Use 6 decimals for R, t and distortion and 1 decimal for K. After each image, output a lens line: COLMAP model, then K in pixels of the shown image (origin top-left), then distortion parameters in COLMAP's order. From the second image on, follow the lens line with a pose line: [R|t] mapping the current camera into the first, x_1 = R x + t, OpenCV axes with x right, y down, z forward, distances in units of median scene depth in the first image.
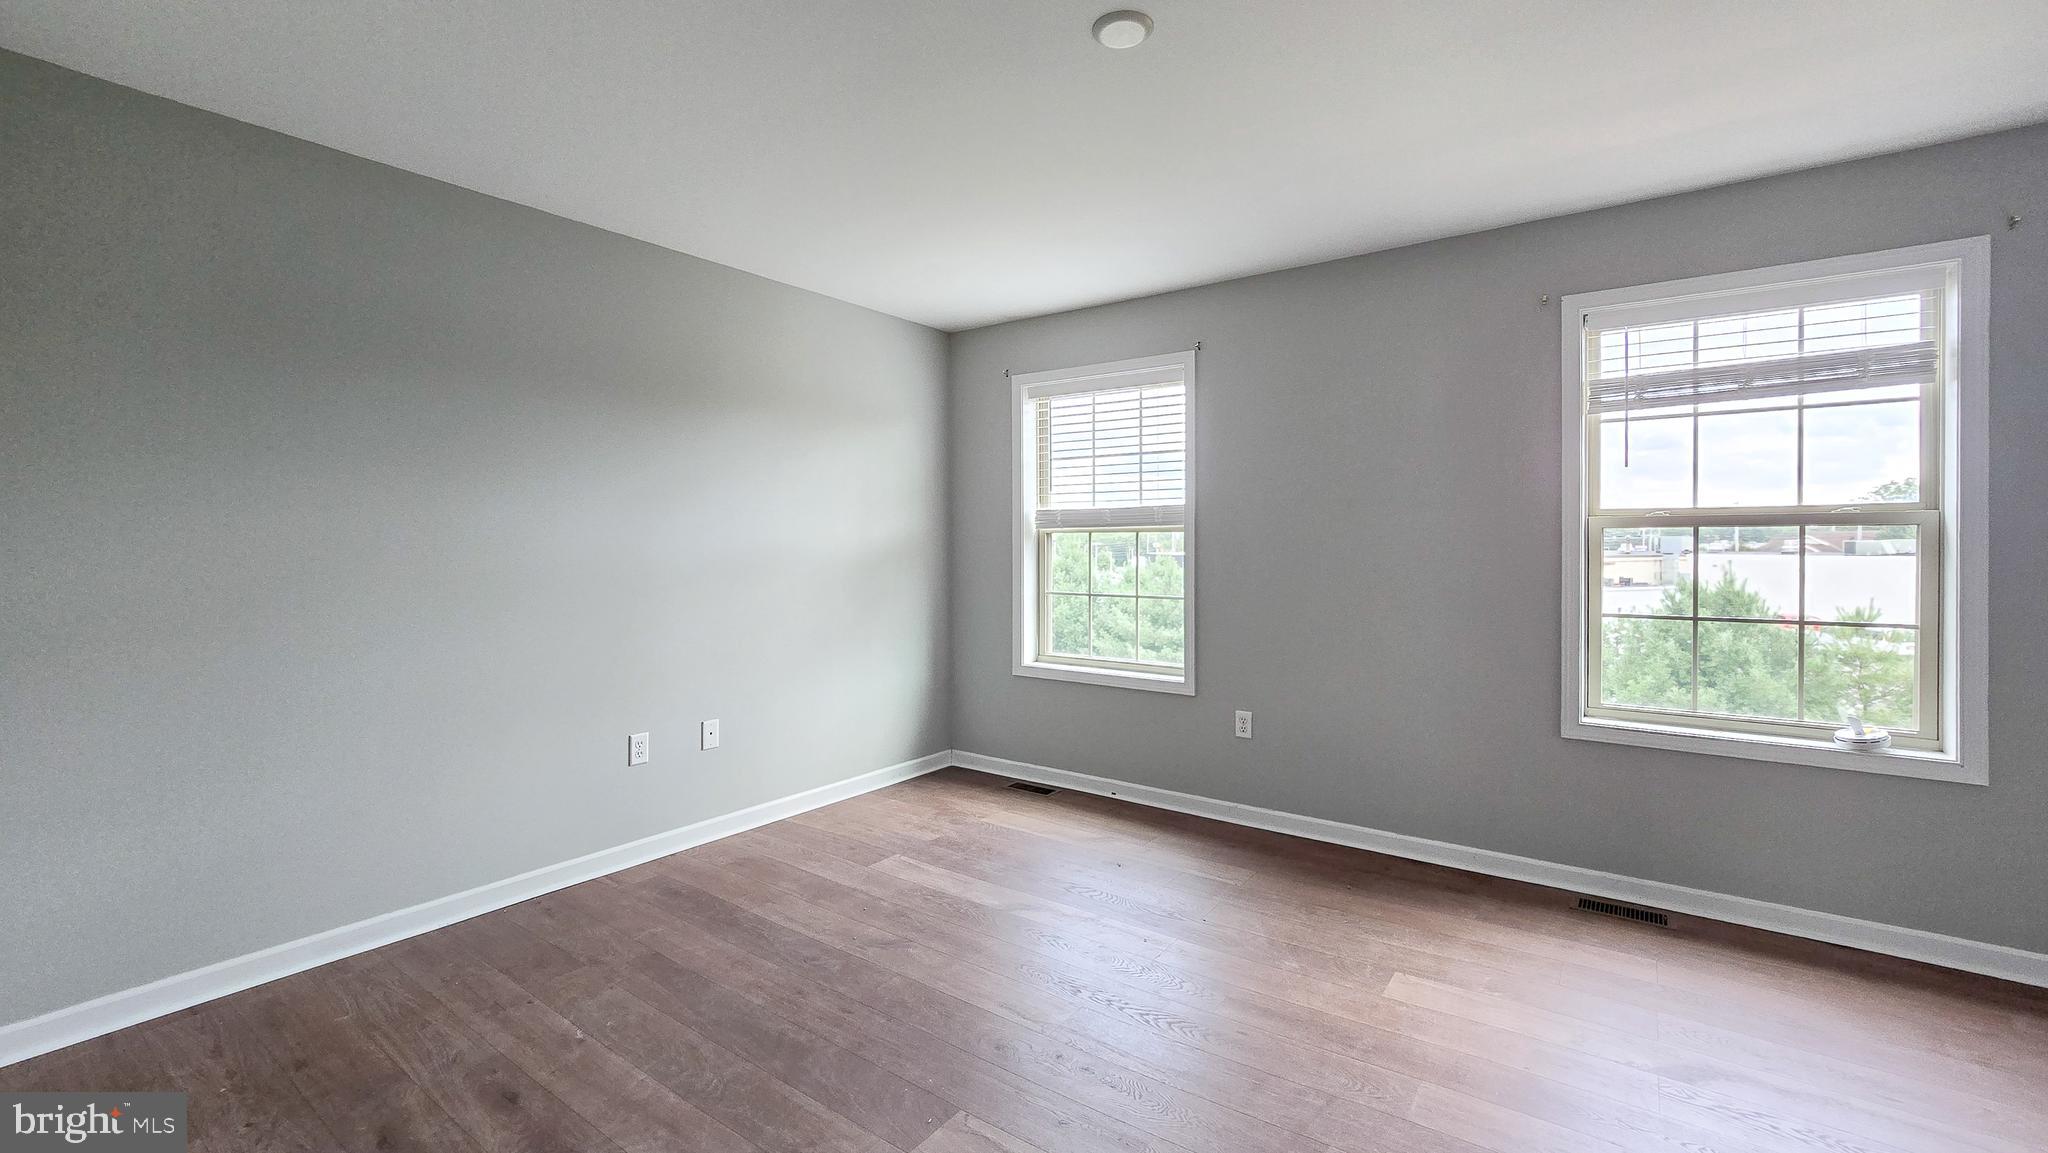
lens RADIAL K [[845.9, 0, 1007.8], [0, 845.9, 568.3], [0, 0, 1]] dist [-0.001400, -0.003278]
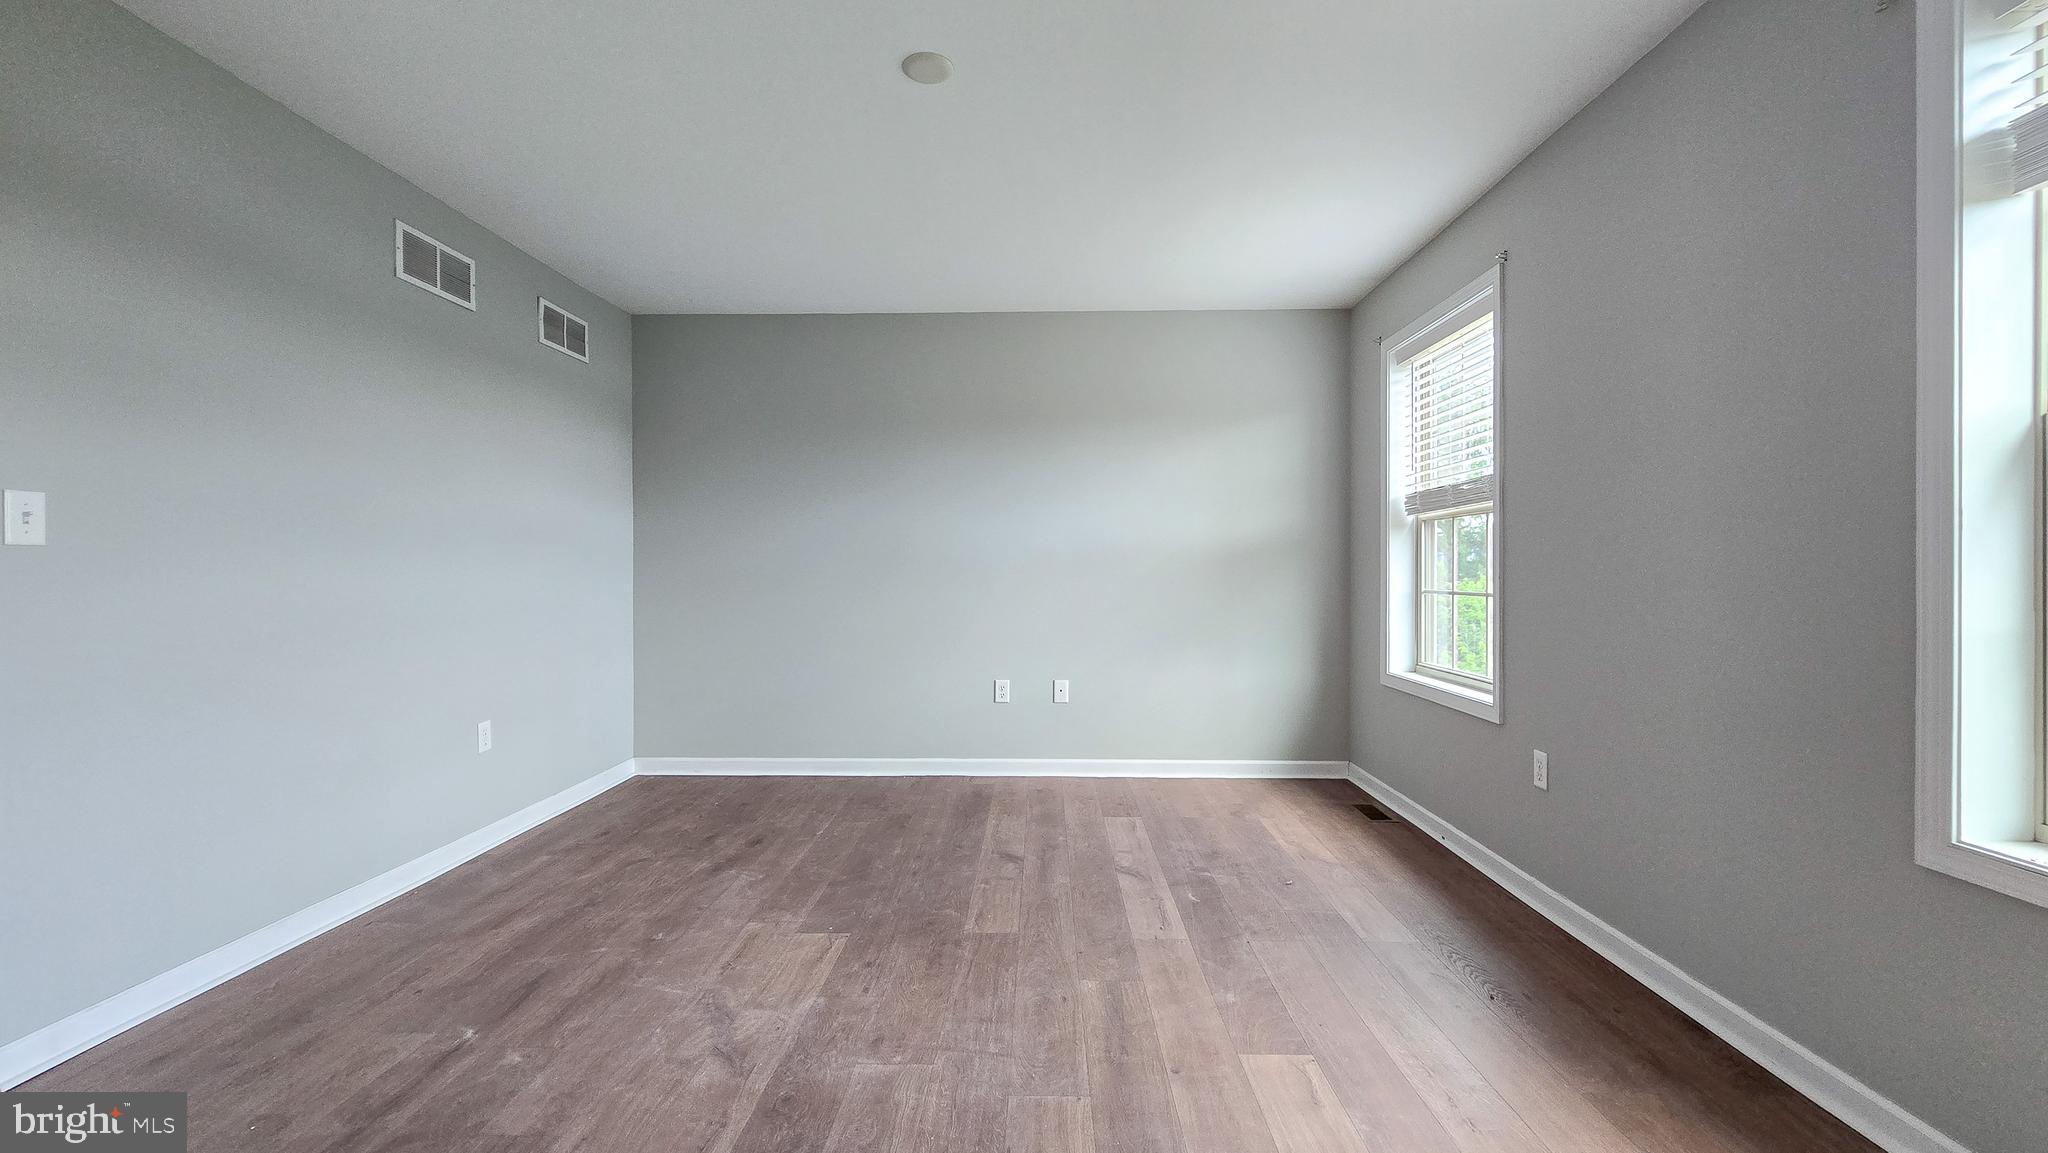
lens RADIAL K [[845.9, 0, 1007.8], [0, 845.9, 568.3], [0, 0, 1]] dist [-0.001400, -0.003278]
pose [[0.561143, -0.002877, -0.827714, 0.622337], [-0.018860, 0.999690, -0.016261, 0.033976], [0.827504, 0.024735, 0.560915, 0.216692]]
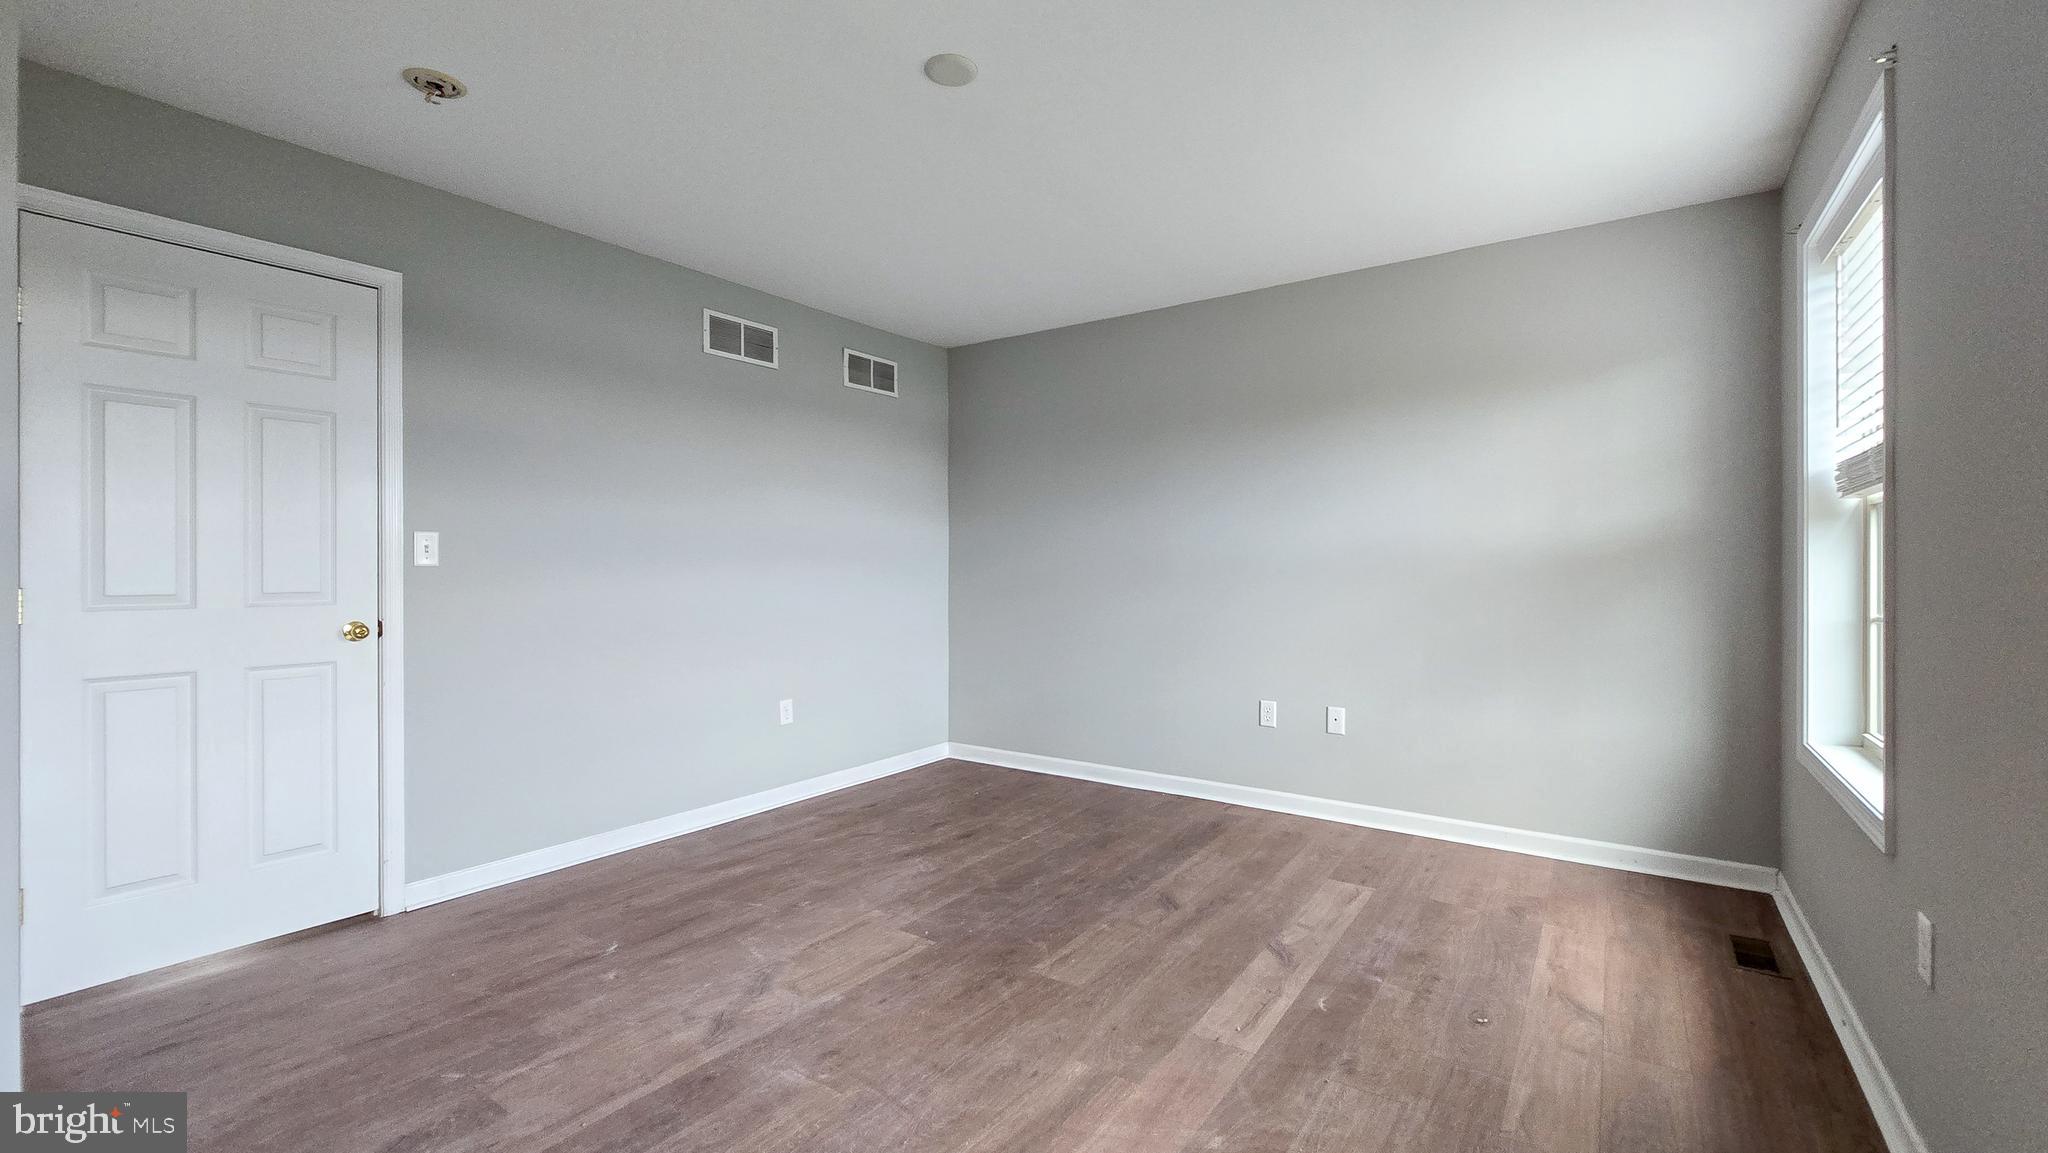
lens RADIAL K [[835.5, 0, 1018.8], [0, 835.5, 568.8], [0, 0, 1]] dist [-0.000353, -0.000550]
pose [[0.020613, 0.001614, -0.999786, 0.670837], [-0.022654, 0.999743, 0.001147, 0.011434], [0.999531, 0.022625, 0.020644, 0.553587]]
